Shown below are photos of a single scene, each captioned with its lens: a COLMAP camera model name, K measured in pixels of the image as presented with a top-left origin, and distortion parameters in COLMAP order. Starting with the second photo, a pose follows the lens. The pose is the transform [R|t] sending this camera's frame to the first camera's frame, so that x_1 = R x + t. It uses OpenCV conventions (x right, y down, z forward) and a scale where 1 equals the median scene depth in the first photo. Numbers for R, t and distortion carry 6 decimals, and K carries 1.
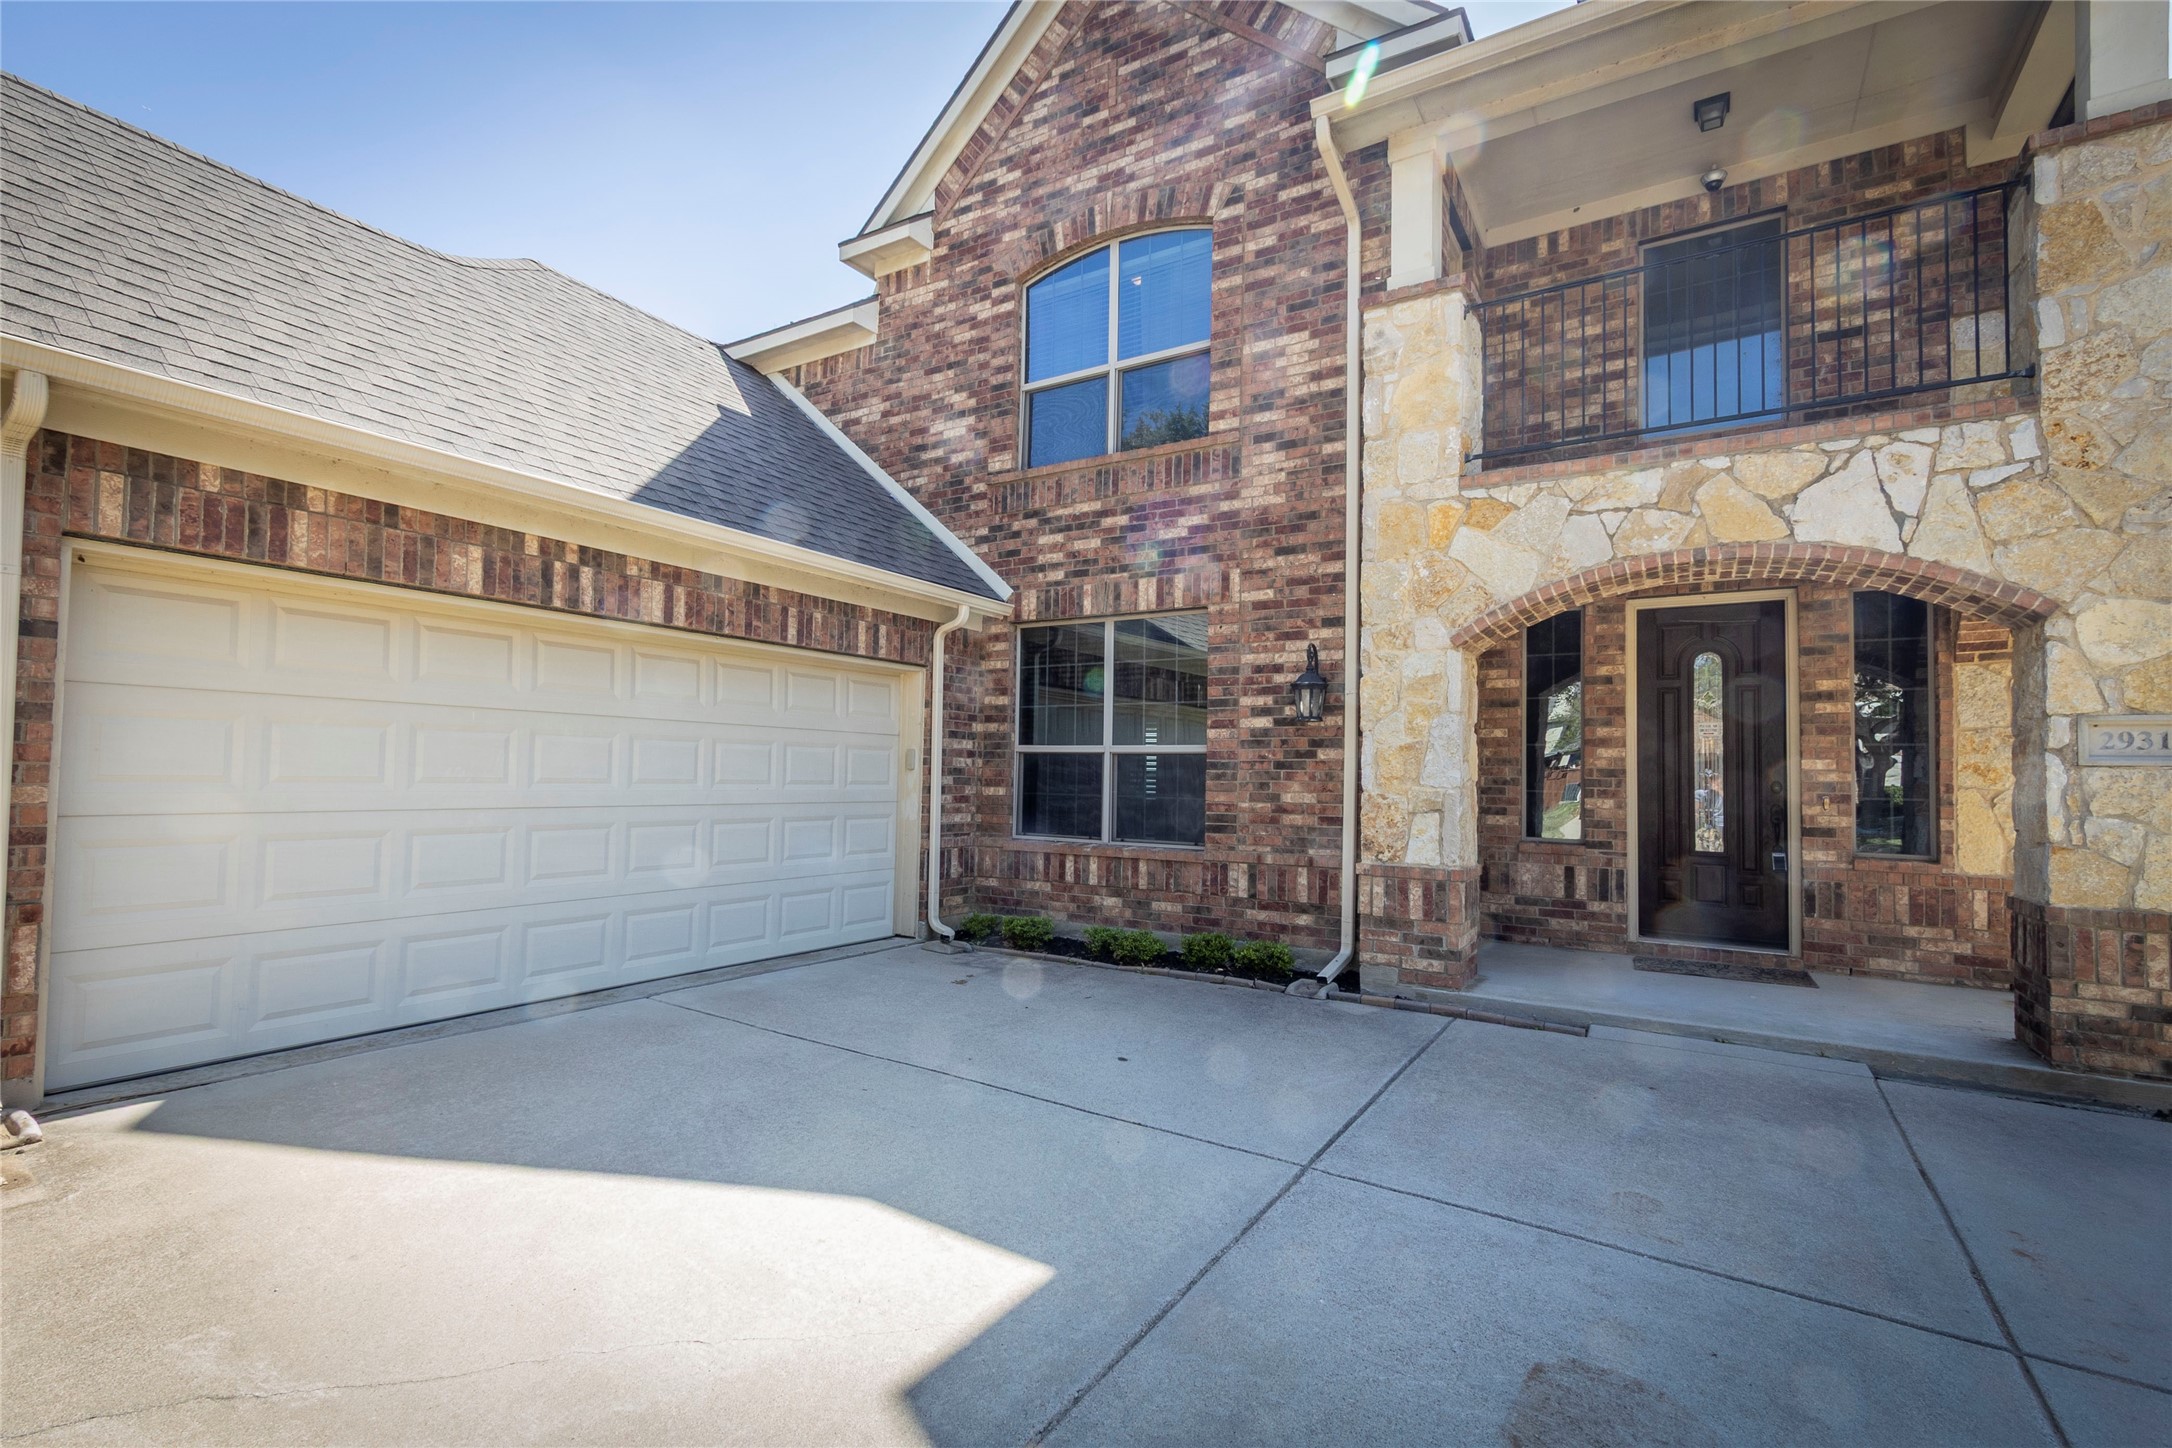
lens RADIAL K [[991.2, 0, 1073.5], [0, 991.2, 737.0], [0, 0, 1]] dist [0.007839, -0.002326]
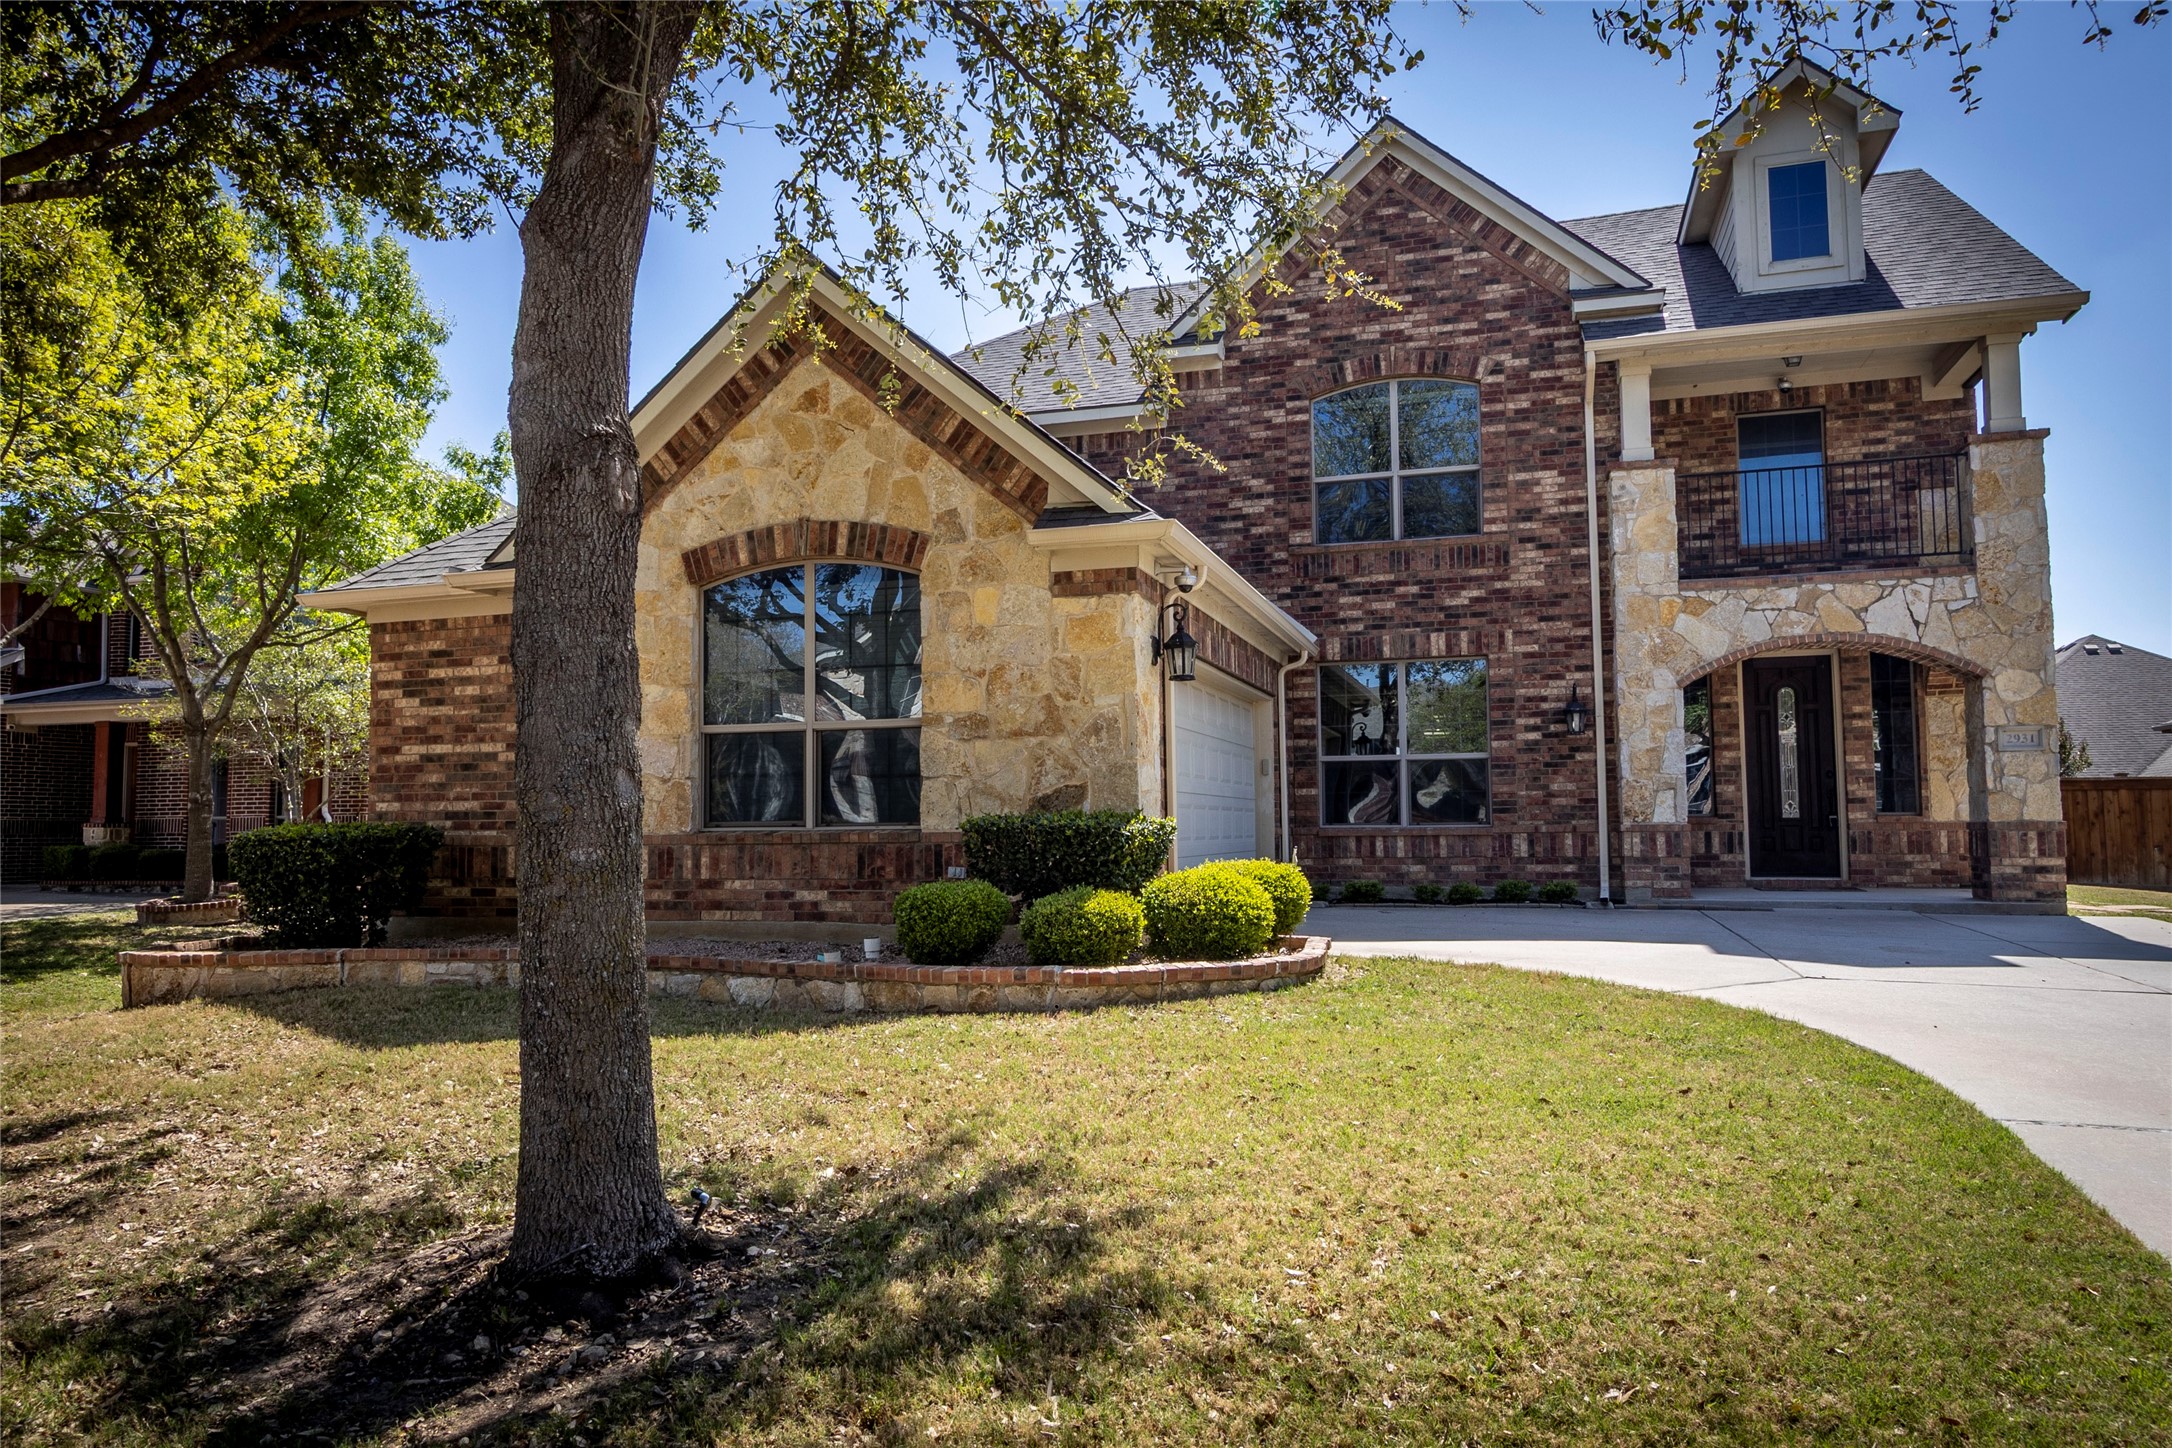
lens RADIAL K [[1440.5, 0, 1071.6], [0, 1440.5, 733.3], [0, 0, 1]] dist [0.000778, 0.002949]
pose [[0.966066, -0.008643, 0.258152, -1.014840], [0.015256, 0.999604, -0.023625, 0.021226], [-0.257846, 0.026762, 0.965815, -0.870820]]
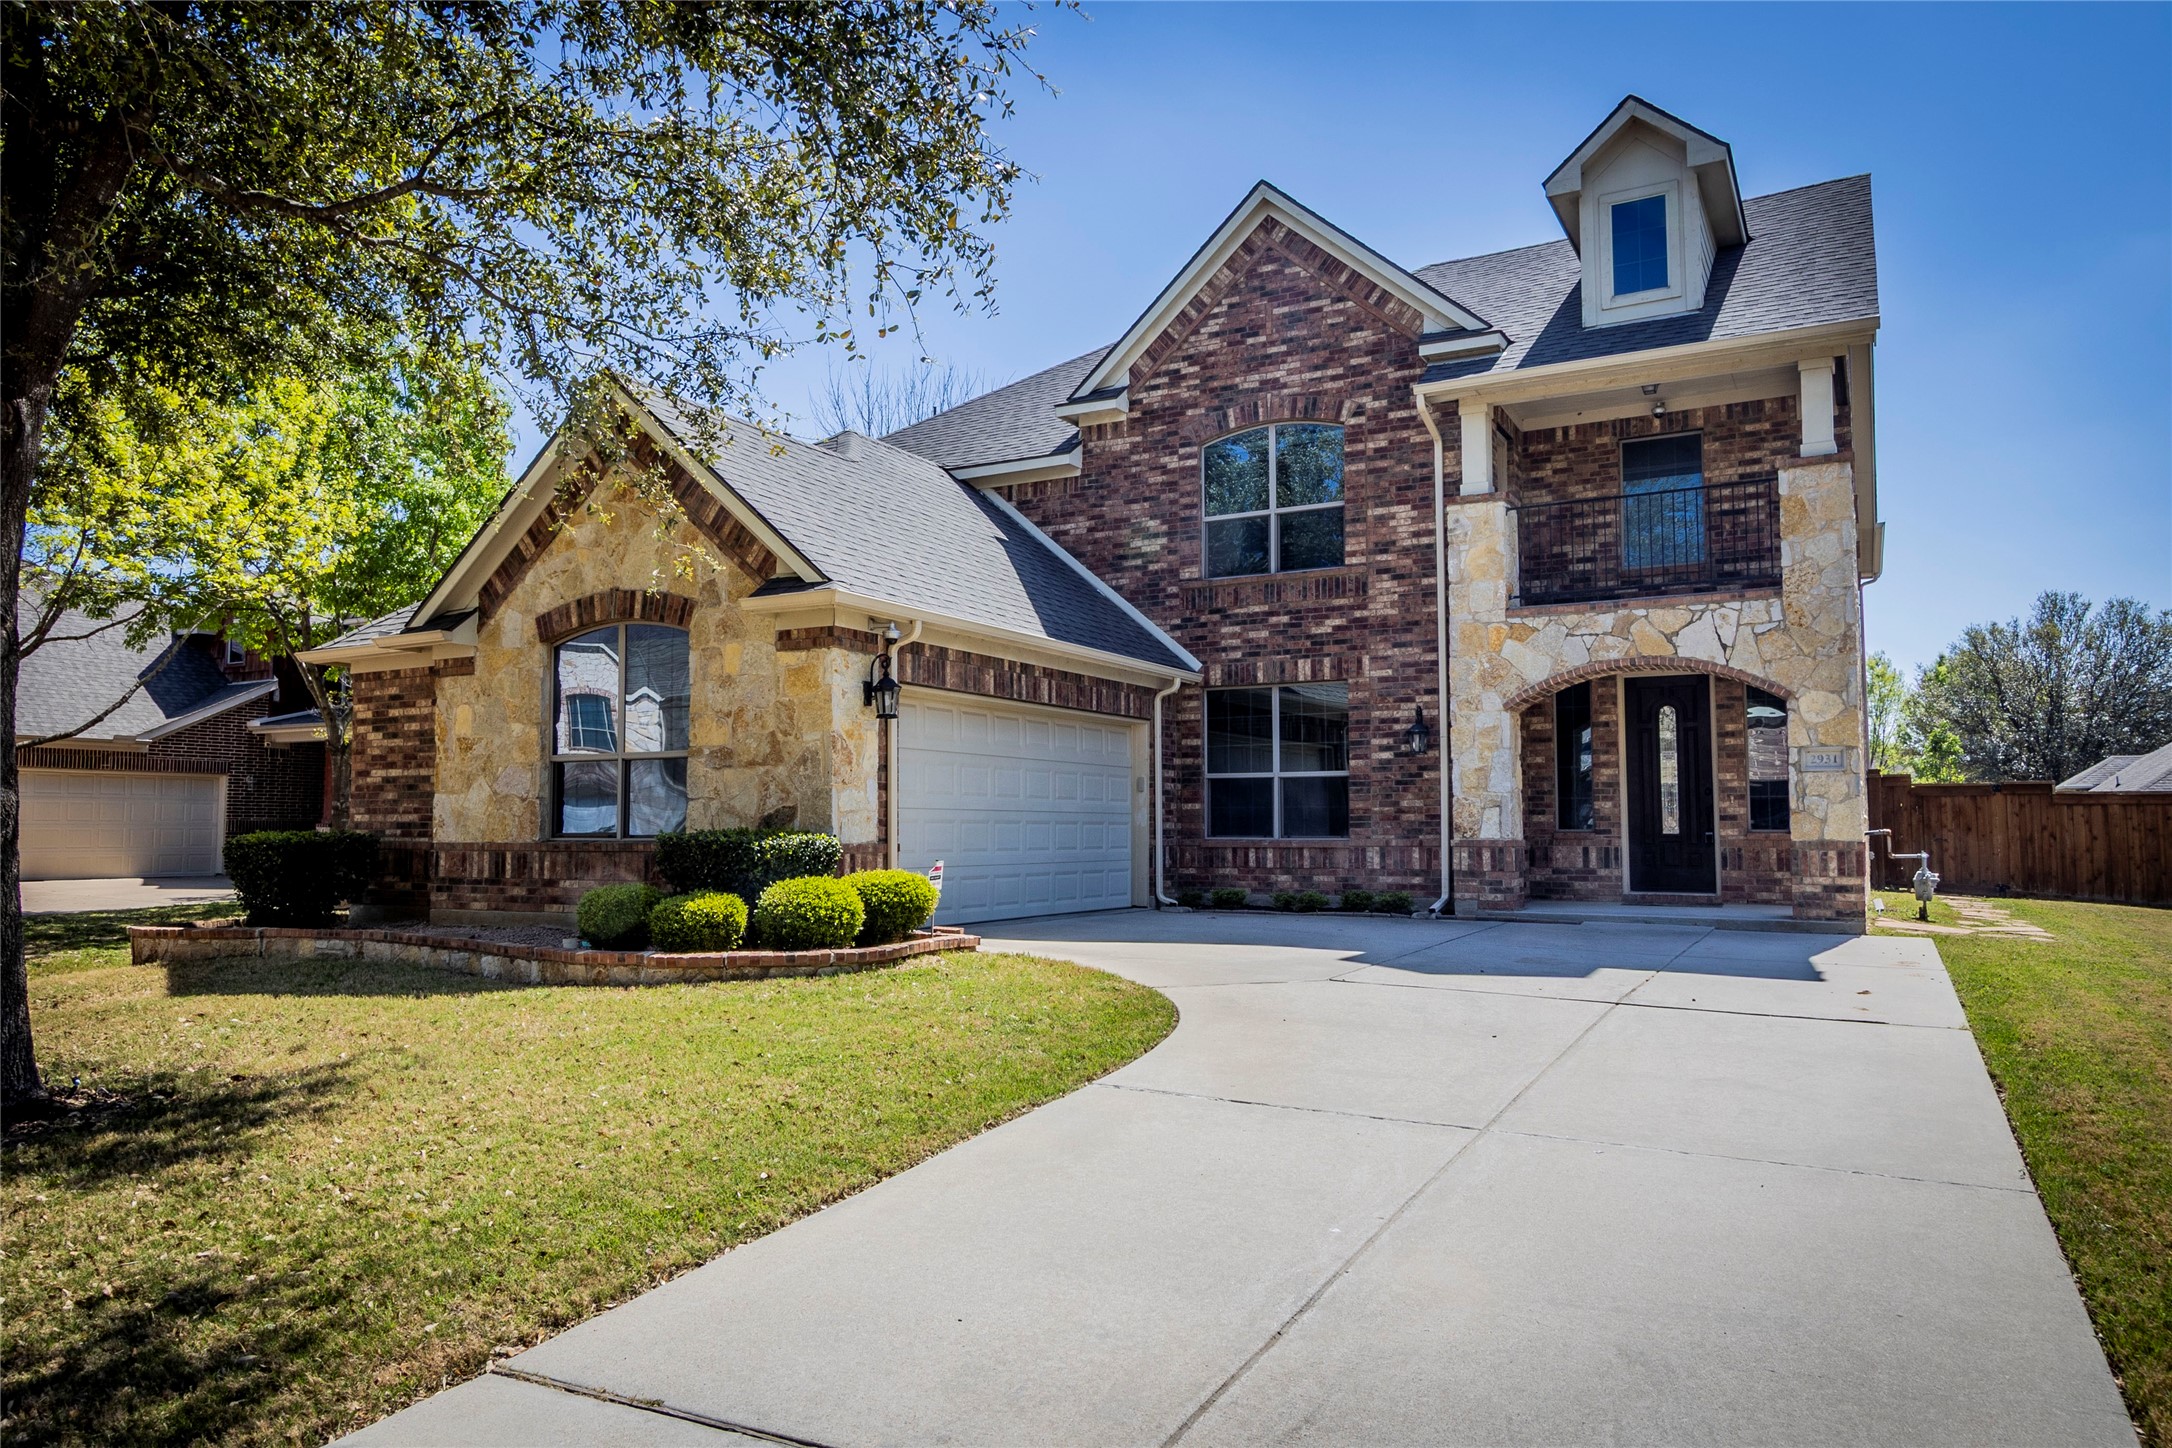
lens RADIAL K [[1440.5, 0, 1070.1], [0, 1440.5, 730.9], [0, 0, 1]] dist [0.000778, 0.002949]
pose [[0.998482, -0.014164, 0.053226, -0.424508], [0.015721, 0.999457, -0.028949, 0.004536], [-0.052787, 0.029741, 0.998163, -1.226391]]
